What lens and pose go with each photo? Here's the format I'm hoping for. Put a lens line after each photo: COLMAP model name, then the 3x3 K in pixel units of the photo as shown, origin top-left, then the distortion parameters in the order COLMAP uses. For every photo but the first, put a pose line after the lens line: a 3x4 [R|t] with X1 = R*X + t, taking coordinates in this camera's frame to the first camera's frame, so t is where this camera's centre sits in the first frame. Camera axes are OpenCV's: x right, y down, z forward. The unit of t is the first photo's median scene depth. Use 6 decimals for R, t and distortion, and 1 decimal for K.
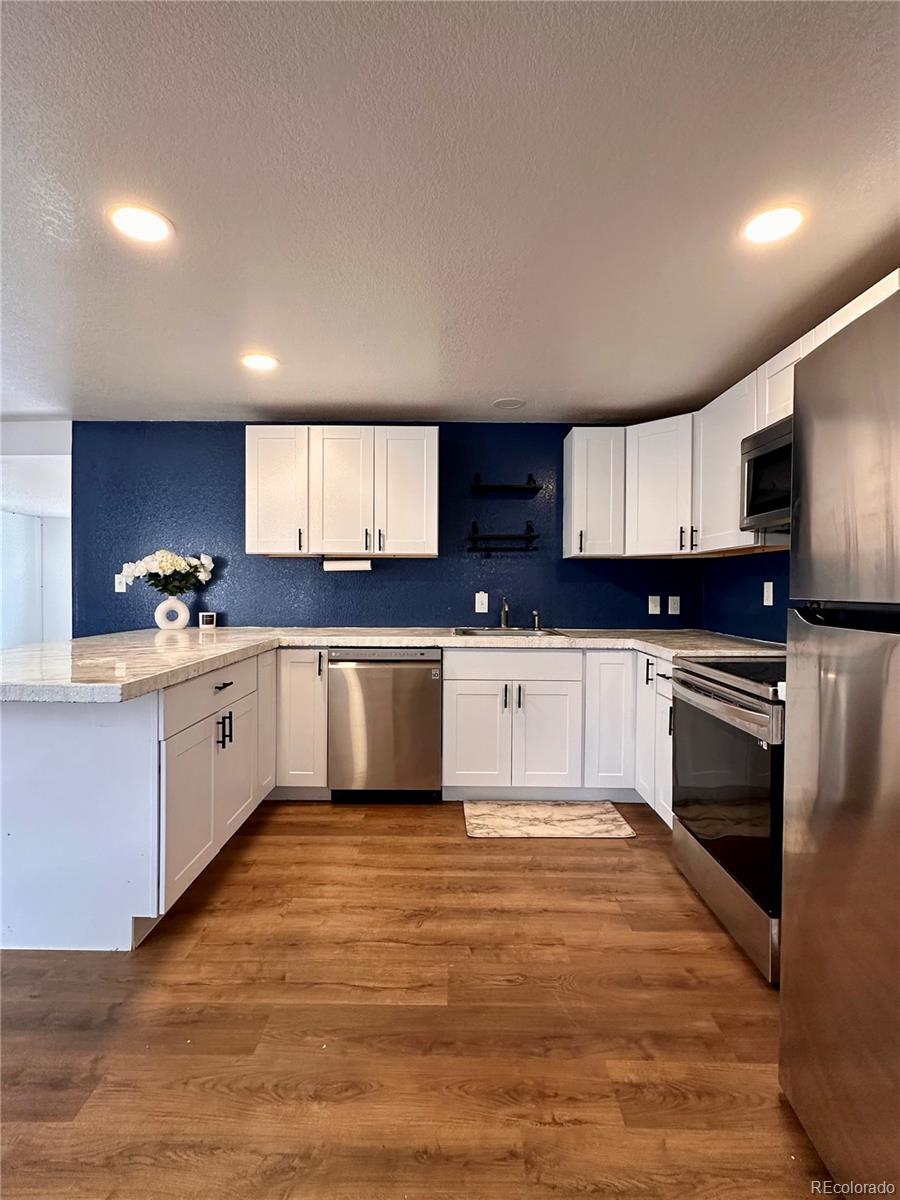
lens RADIAL K [[562.5, 0, 448.6], [0, 562.5, 597.6], [0, 0, 1]] dist [-0.004466, 0.003274]
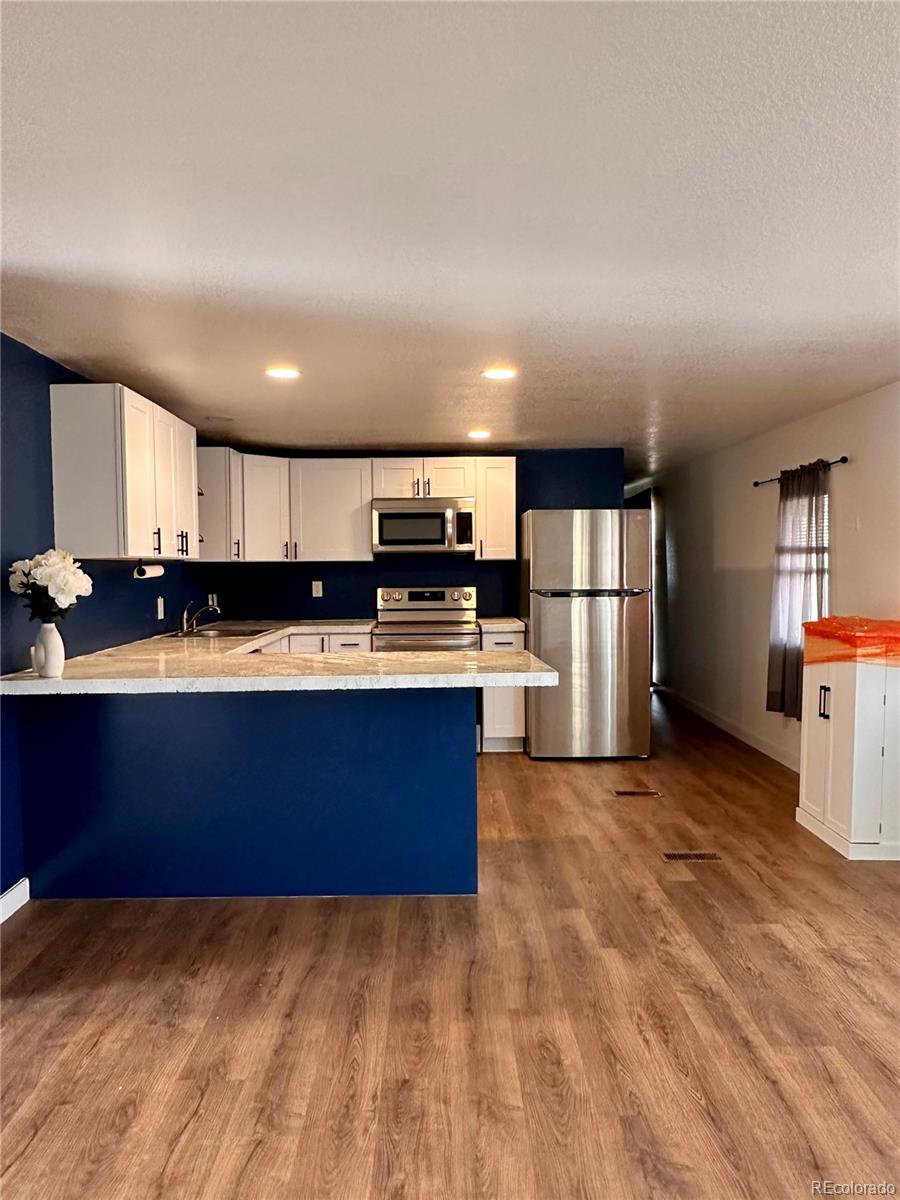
lens RADIAL K [[848.4, 0, 446.3], [0, 848.4, 602.3], [0, 0, 1]] dist [-0.000179, 0.001282]
pose [[-0.025258, -0.045421, 0.998649, -1.899190], [0.031543, 0.998434, 0.046209, -0.072109], [-0.999183, 0.032668, -0.023785, 0.772736]]
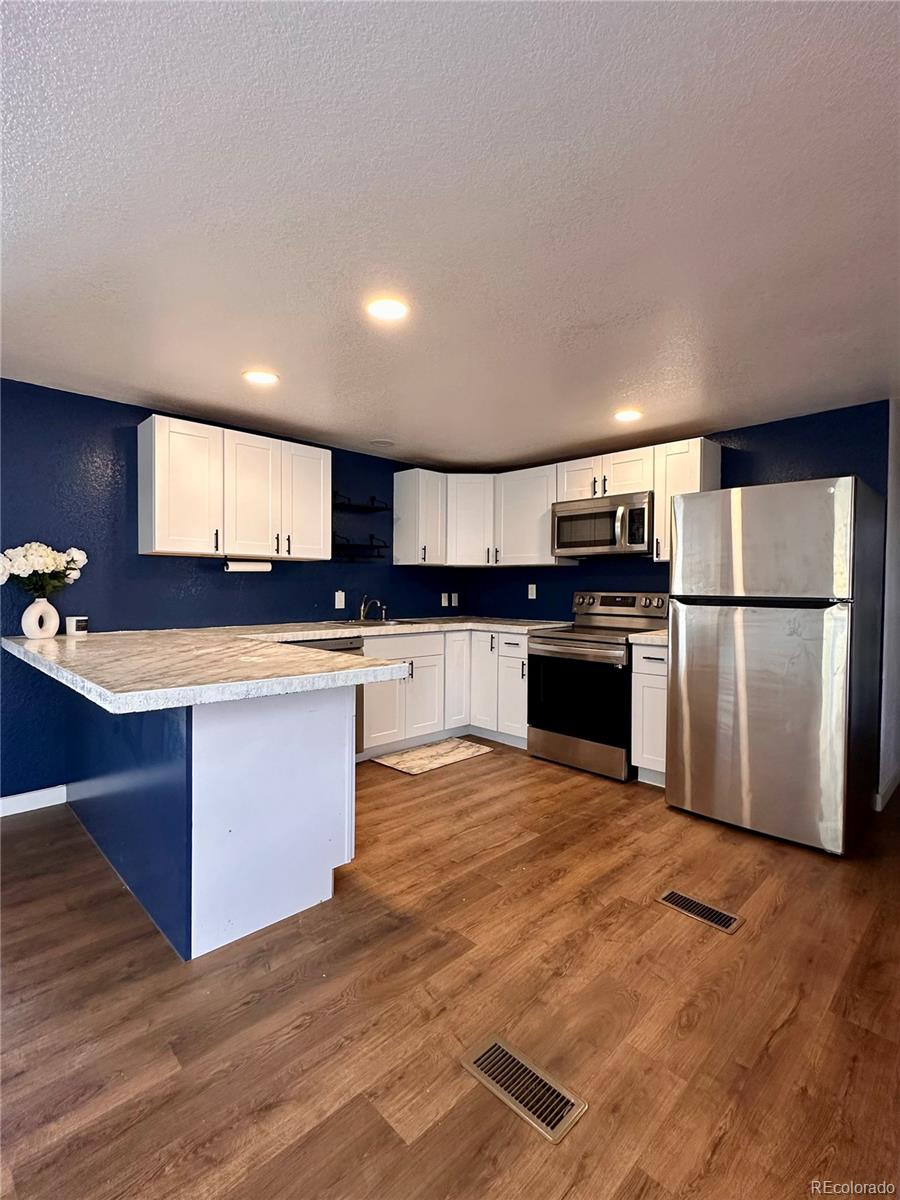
lens RADIAL K [[562.5, 0, 447.4], [0, 562.5, 596.9], [0, 0, 1]] dist [-0.004466, 0.003274]
pose [[0.709873, -0.012176, 0.704224, -0.855887], [0.010507, 0.999922, 0.006698, -0.005084], [-0.704251, 0.002645, 0.709946, -0.006149]]
